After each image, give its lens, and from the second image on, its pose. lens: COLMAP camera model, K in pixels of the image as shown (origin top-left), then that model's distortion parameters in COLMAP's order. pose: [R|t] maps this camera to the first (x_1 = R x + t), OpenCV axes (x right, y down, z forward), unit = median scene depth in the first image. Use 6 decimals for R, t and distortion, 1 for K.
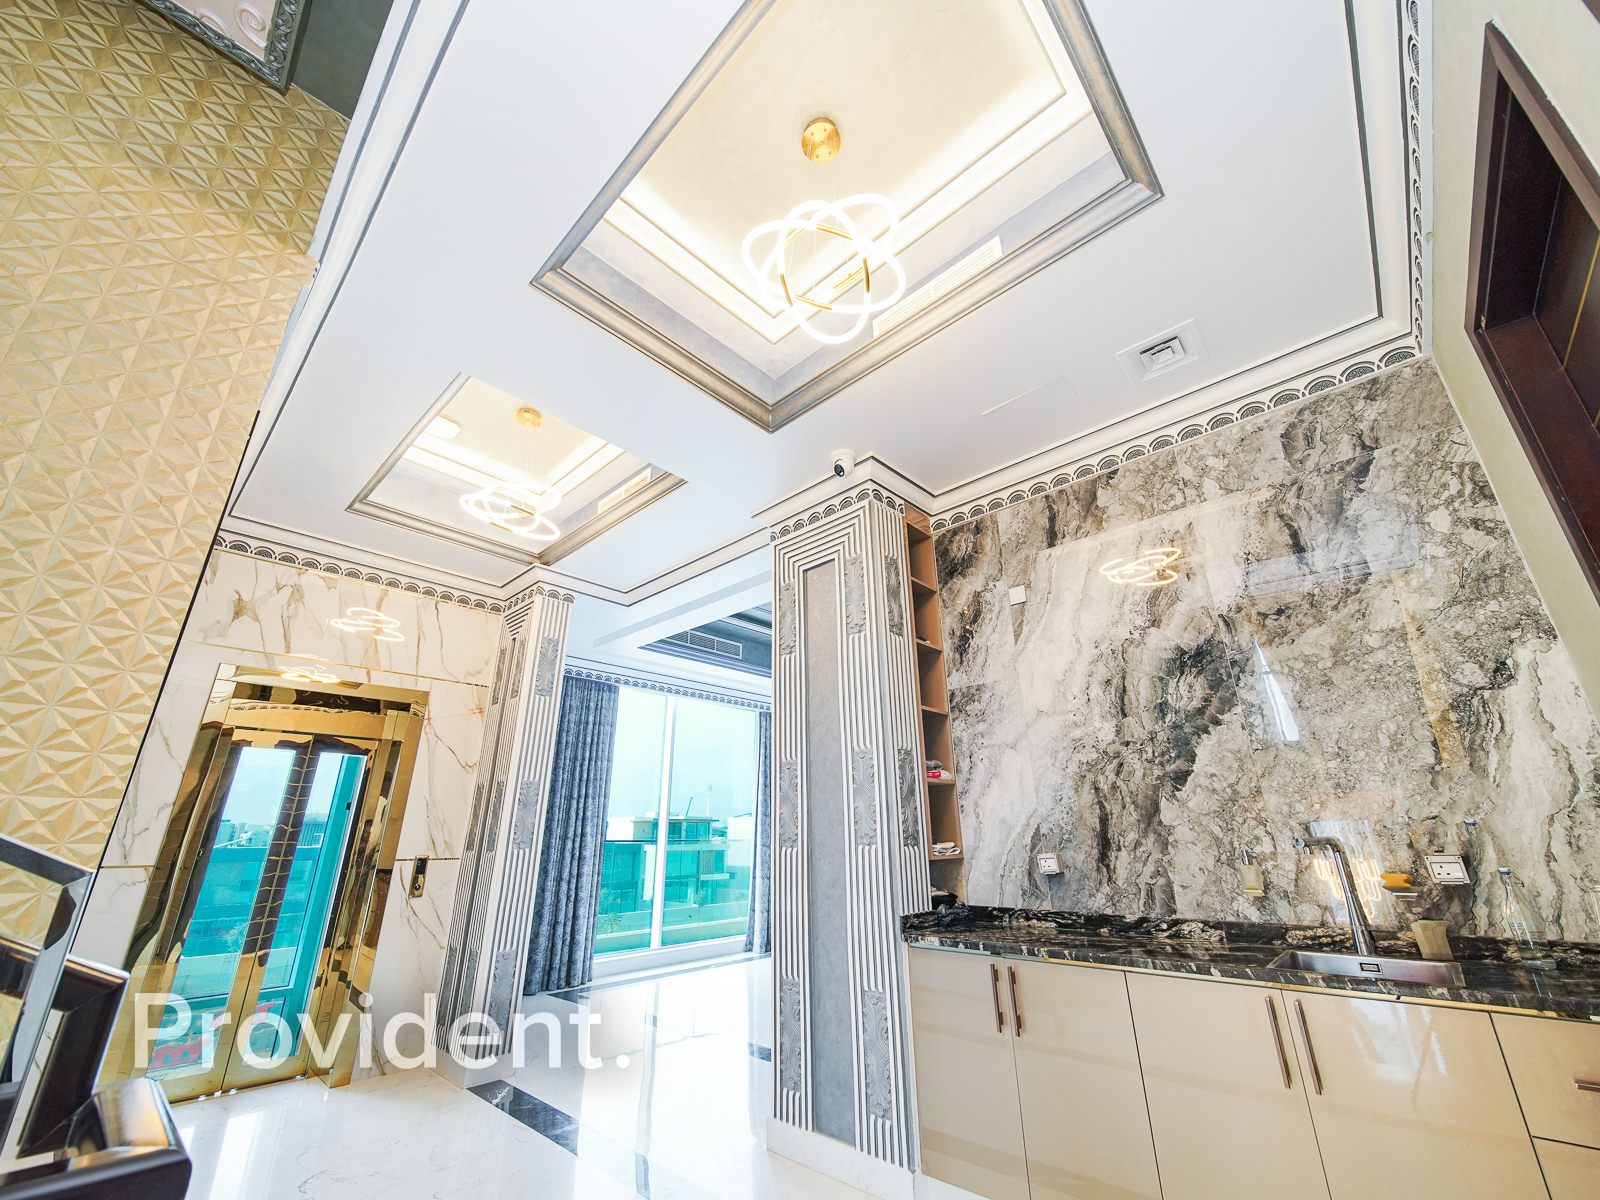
lens RADIAL K [[653.7, 0, 791.2], [0, 653.7, 584.4], [0, 0, 1]] dist [-0.000136, -0.000950]
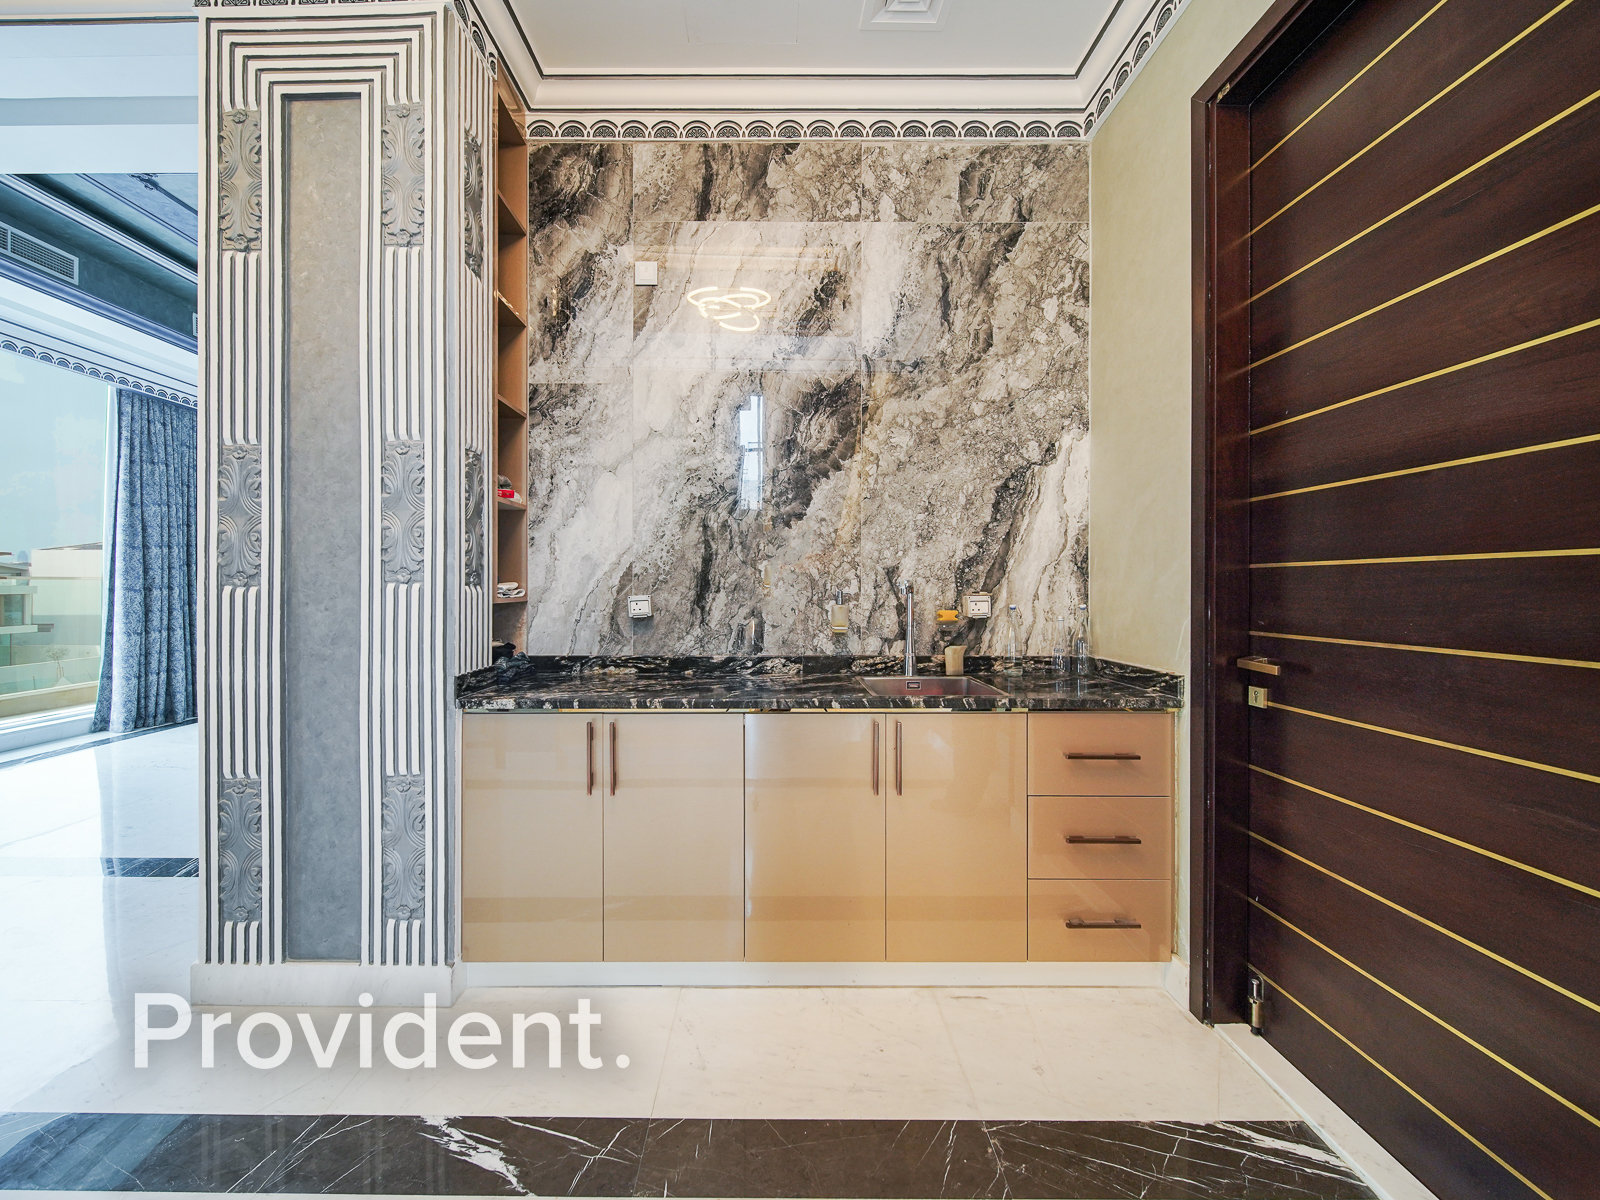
lens RADIAL K [[663.2, 0, 780.0], [0, 663.2, 589.1], [0, 0, 1]] dist [0.001649, -0.002351]
pose [[0.725265, 0.007721, 0.688427, -0.068301], [-0.257708, 0.930286, 0.261064, 0.131840], [-0.638418, -0.366754, 0.676693, 0.302383]]
